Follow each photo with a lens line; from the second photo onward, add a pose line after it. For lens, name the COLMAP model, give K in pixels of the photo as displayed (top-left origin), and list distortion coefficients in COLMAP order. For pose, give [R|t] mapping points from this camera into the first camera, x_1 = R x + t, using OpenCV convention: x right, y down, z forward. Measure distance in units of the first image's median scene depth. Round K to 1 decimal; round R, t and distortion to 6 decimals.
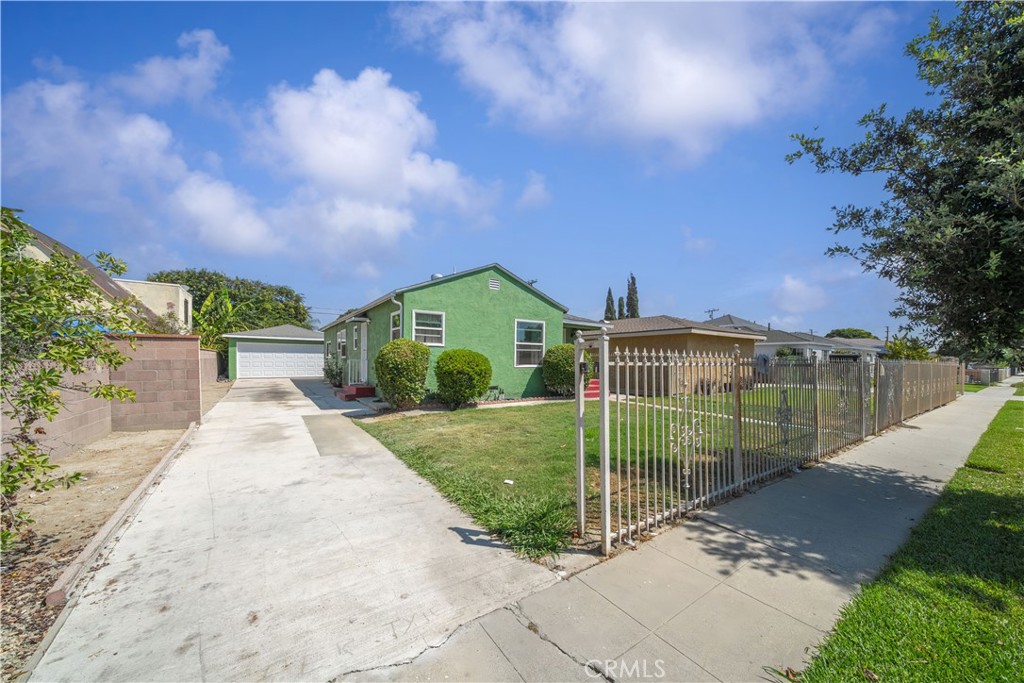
lens RADIAL K [[357.3, 0, 510.9], [0, 357.3, 362.9], [0, 0, 1]] dist [-0.000263, -0.000049]
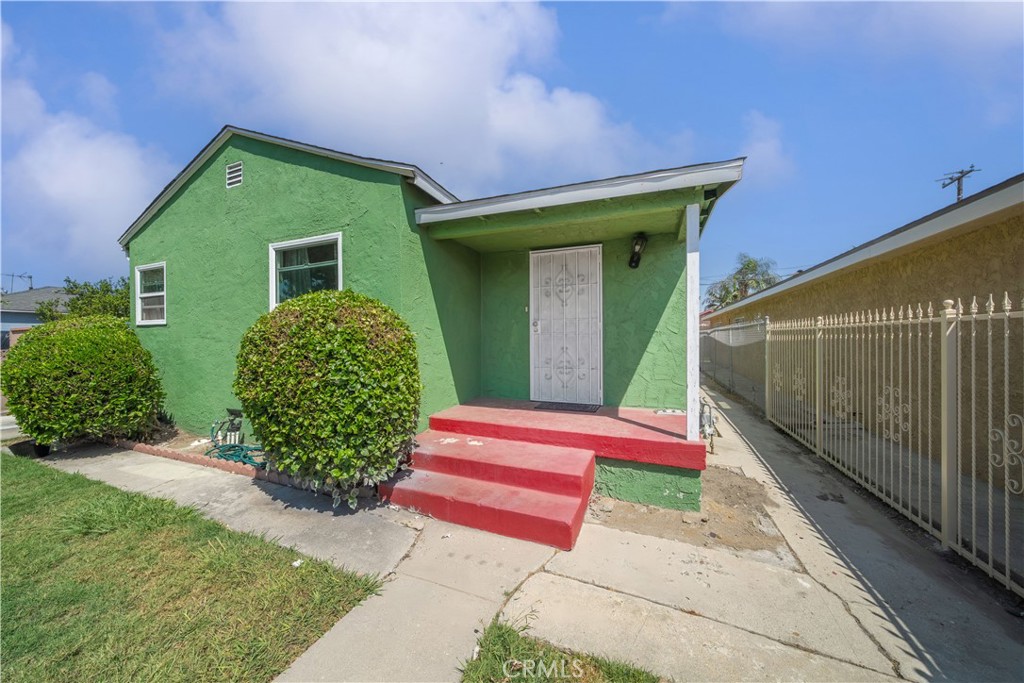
lens RADIAL K [[344.9, 0, 503.3], [0, 344.9, 339.0], [0, 0, 1]] dist [-0.001981, -0.000025]
pose [[0.539412, -0.006340, -0.842018, 0.467394], [0.003571, 0.999980, -0.005242, -0.017051], [0.842034, -0.000179, 0.539424, 1.010998]]
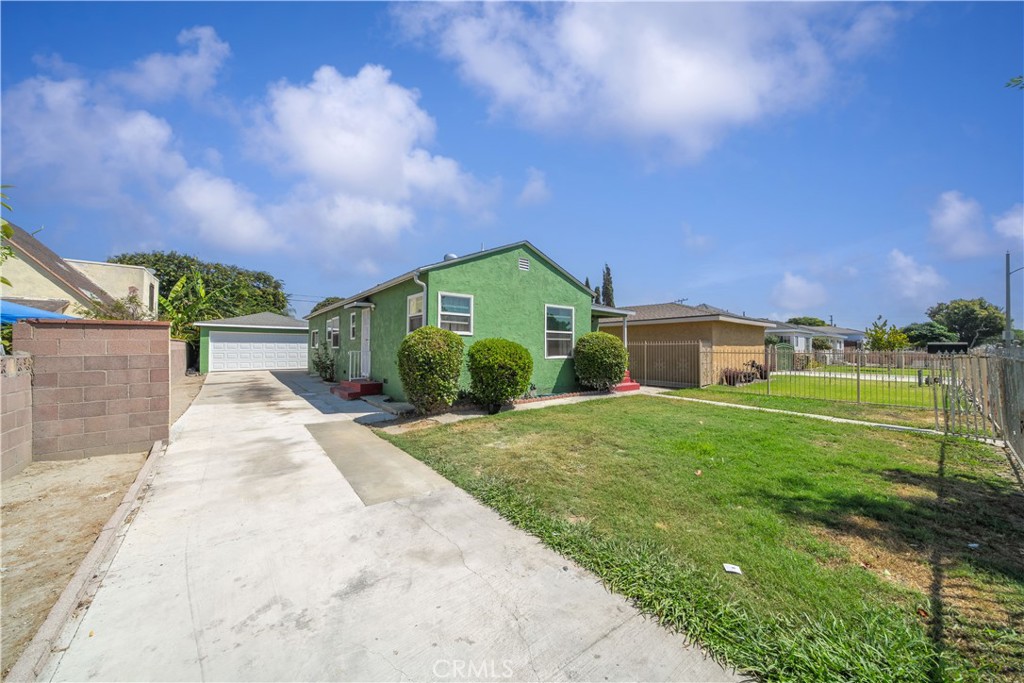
lens RADIAL K [[344.9, 0, 503.3], [0, 344.9, 339.0], [0, 0, 1]] dist [-0.001981, -0.000025]
pose [[0.998152, -0.003642, 0.060659, -0.143410], [0.005712, 0.999406, -0.033992, -0.008287], [-0.060499, 0.034275, 0.997580, 0.156975]]
